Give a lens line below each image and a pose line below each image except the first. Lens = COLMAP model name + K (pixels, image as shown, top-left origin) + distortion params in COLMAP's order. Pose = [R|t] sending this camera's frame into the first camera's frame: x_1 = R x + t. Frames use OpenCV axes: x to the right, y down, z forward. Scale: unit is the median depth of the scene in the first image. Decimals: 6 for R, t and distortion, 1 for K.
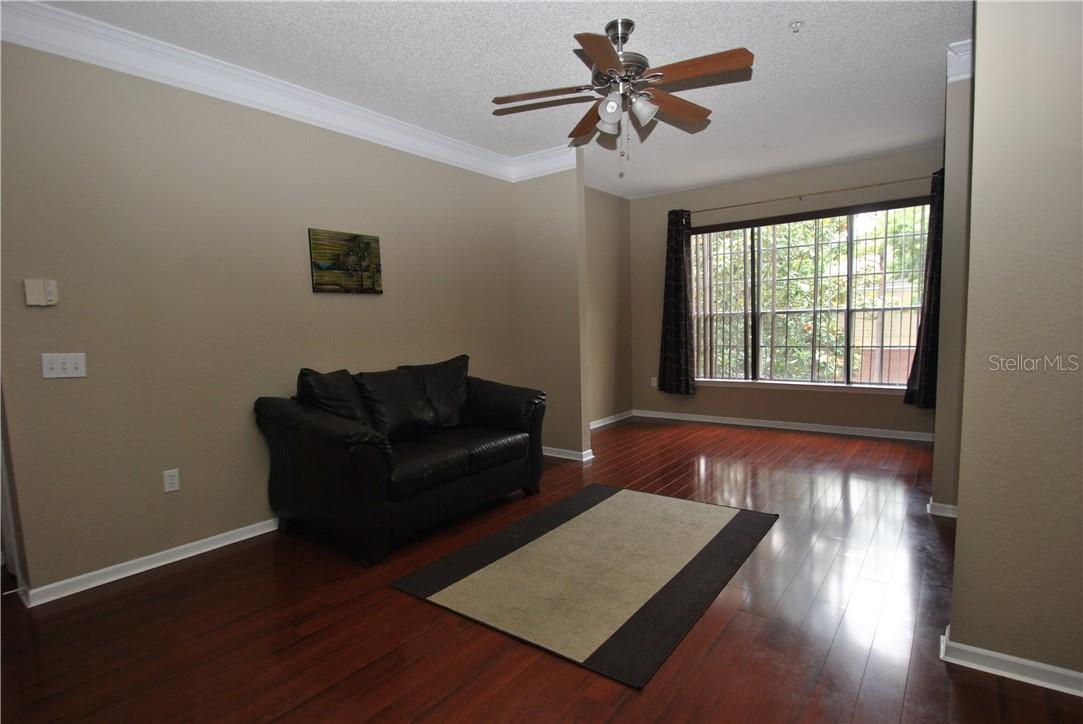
lens RADIAL K [[548.3, 0, 546.1], [0, 548.3, 380.5], [0, 0, 1]] dist [-0.015700, -0.000139]
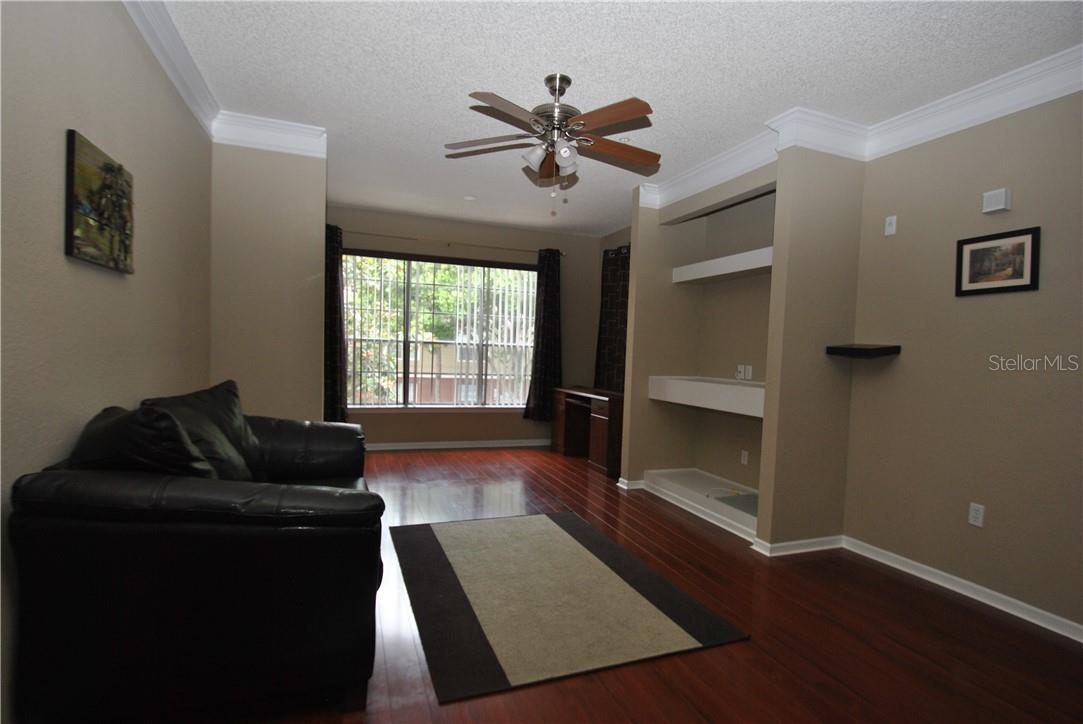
lens RADIAL K [[548.3, 0, 546.1], [0, 548.3, 380.5], [0, 0, 1]] dist [-0.015700, -0.000139]
pose [[0.518081, 0.003128, 0.855326, -0.460605], [0.036722, 0.998990, -0.025896, -0.012970], [-0.854543, 0.044826, 0.517443, 0.274973]]
